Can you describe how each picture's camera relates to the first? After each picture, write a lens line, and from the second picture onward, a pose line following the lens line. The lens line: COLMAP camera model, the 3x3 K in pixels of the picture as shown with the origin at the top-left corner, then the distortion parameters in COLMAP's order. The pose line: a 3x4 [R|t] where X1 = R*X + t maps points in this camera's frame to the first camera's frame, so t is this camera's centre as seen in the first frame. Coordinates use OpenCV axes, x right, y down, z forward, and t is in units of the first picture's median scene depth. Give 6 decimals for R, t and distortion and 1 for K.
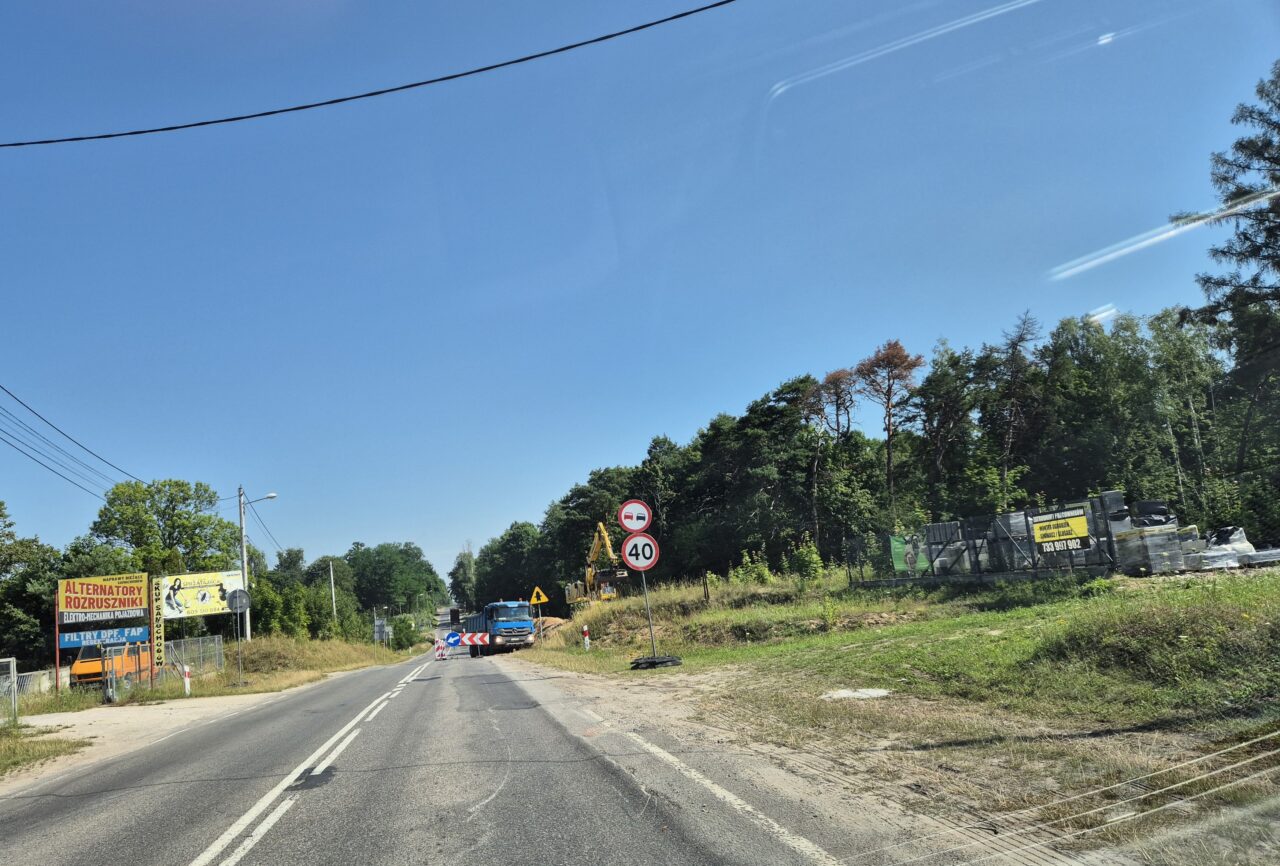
lens RADIAL K [[996.0, 0, 549.7], [0, 996.0, 465.0], [0, 0, 1]] dist [0.102619, -0.079006]
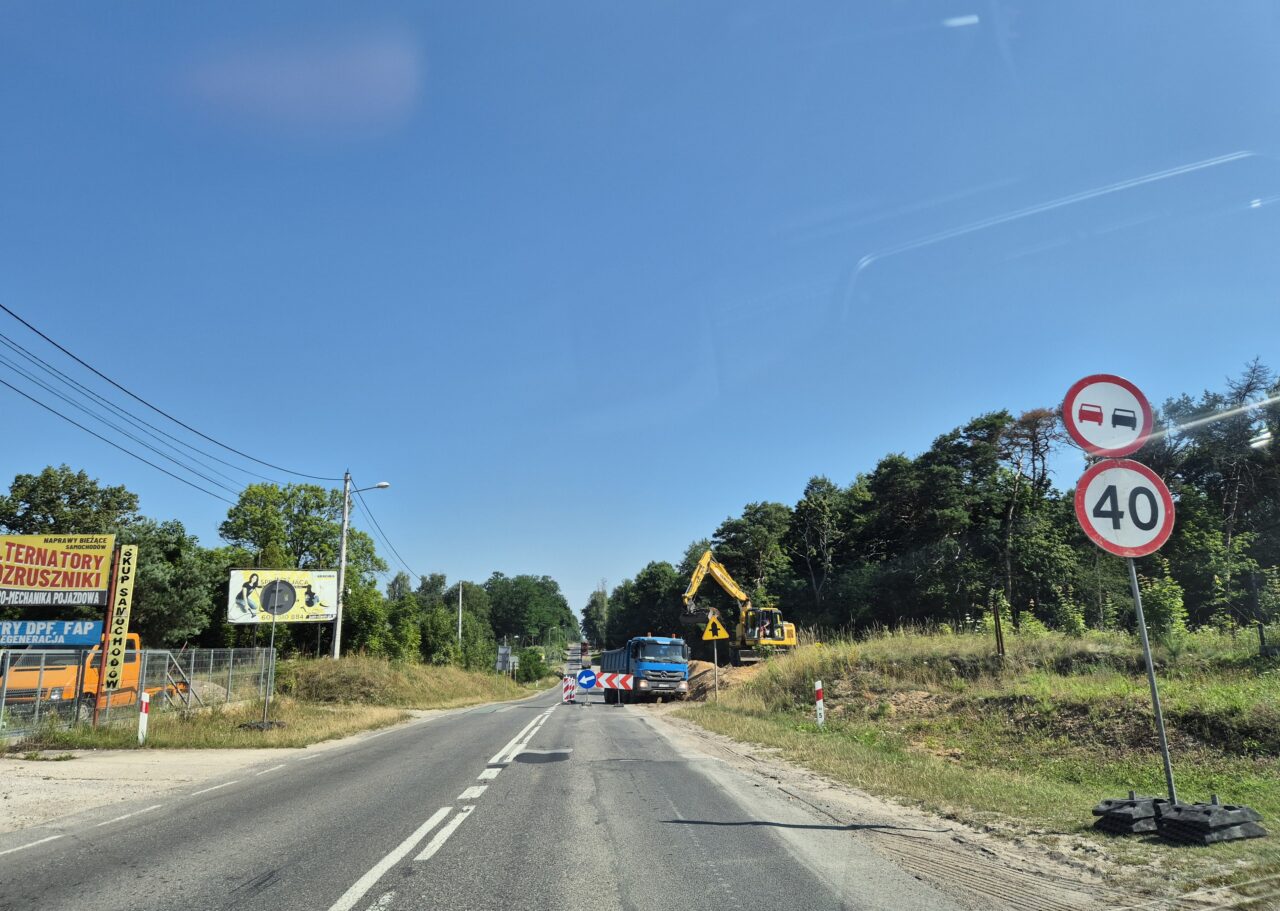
lens RADIAL K [[916.1, 0, 640.0], [0, 916.1, 455.5], [0, 0, 1]] dist [0.092804, -0.084596]
pose [[0.996074, 0.072702, -0.050500, -0.020025], [-0.075927, 0.994980, -0.065191, 0.028228], [0.045507, 0.068769, 0.996594, 0.173941]]
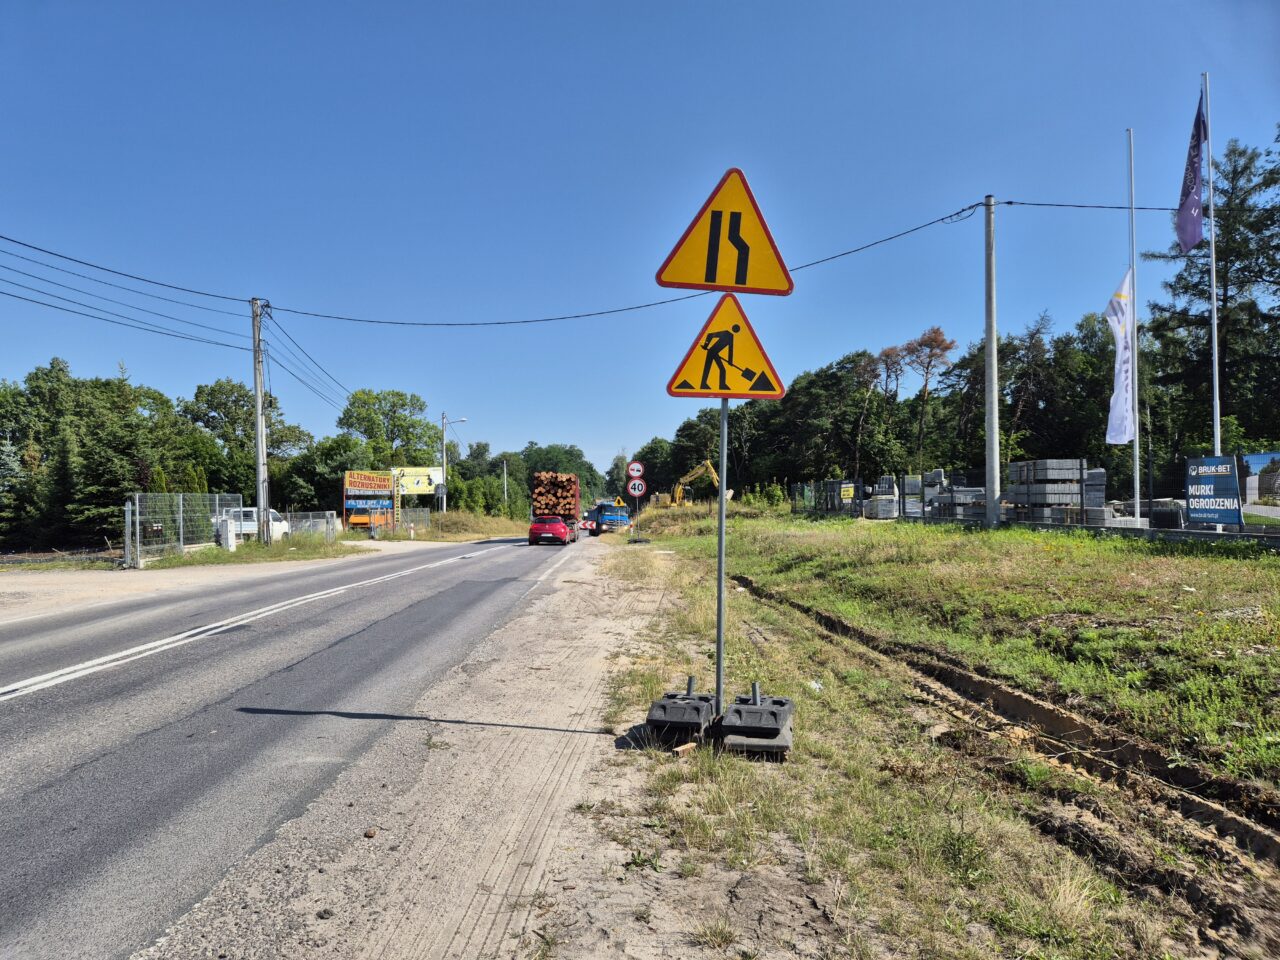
lens RADIAL K [[870.5, 0, 617.6], [0, 870.5, 501.0], [0, 0, 1]] dist [0.078063, -0.070863]
pose [[0.992274, 0.083597, -0.091670, 0.058412], [-0.070080, 0.987400, 0.141878, -0.035571], [0.102375, -0.134358, 0.985630, -0.198866]]
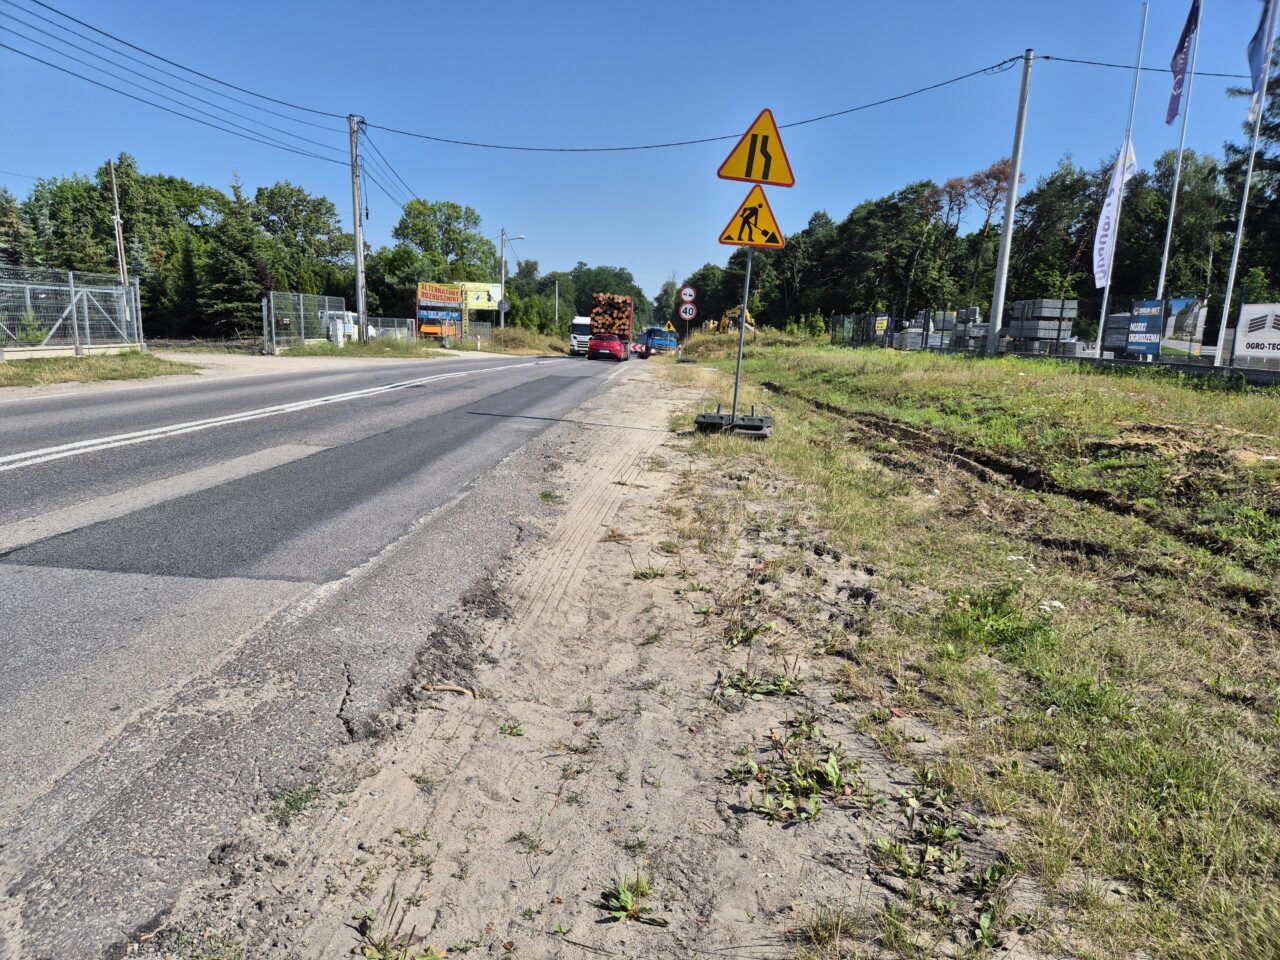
lens RADIAL K [[870.5, 0, 617.6], [0, 870.5, 501.0], [0, 0, 1]] dist [0.078063, -0.070863]
pose [[0.980724, 0.158205, -0.114676, 0.061281], [-0.111818, 0.935703, 0.334599, -0.040116], [0.160239, -0.315326, 0.935357, -0.259197]]
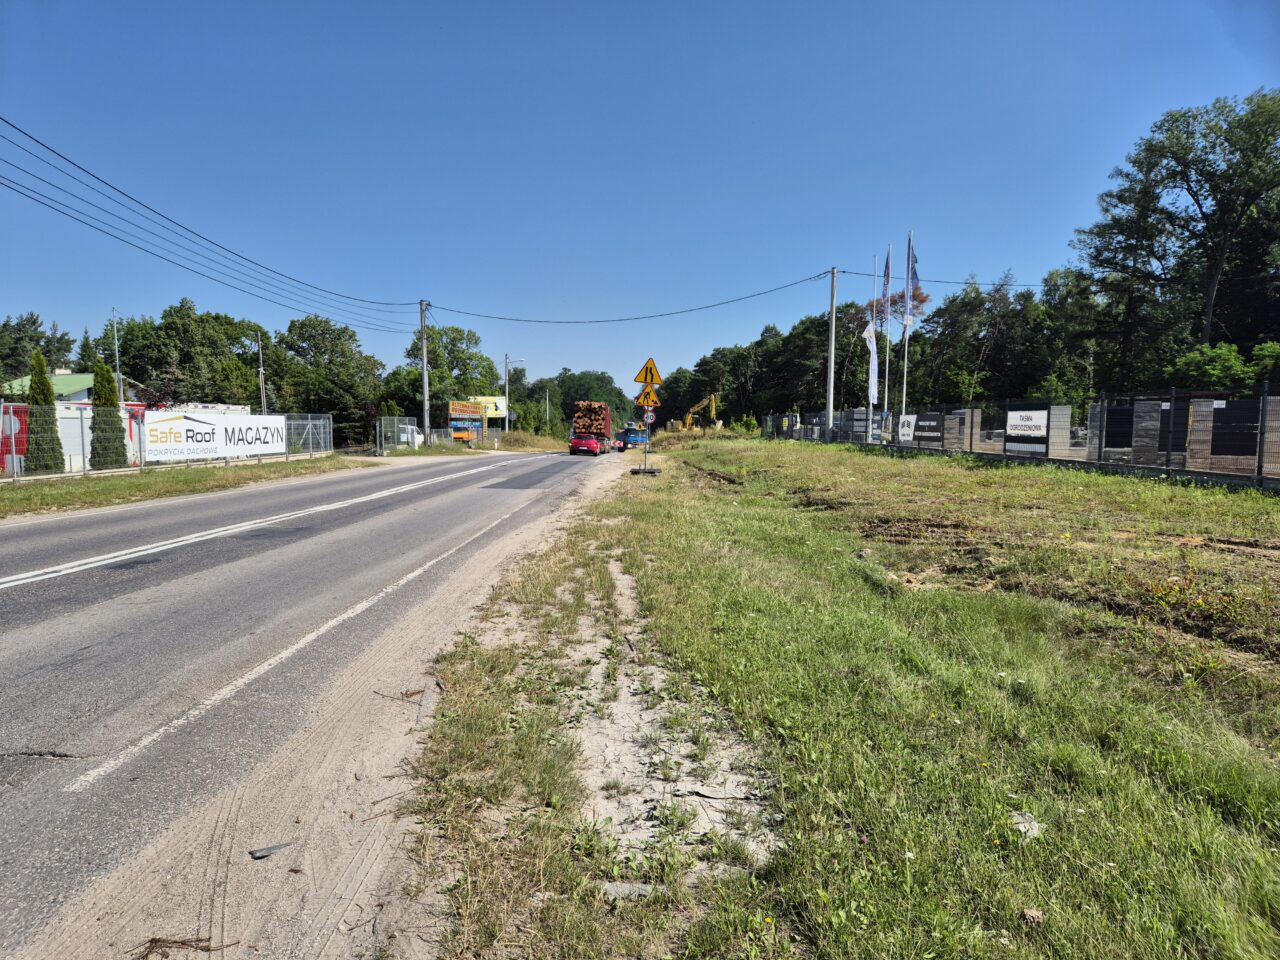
lens RADIAL K [[865.1, 0, 598.3], [0, 865.1, 501.2], [0, 0, 1]] dist [0.067339, -0.057388]
pose [[0.983942, 0.114962, -0.136537, 0.089815], [-0.081045, 0.969310, 0.232100, -0.073469], [0.159029, -0.217307, 0.963062, -0.452915]]
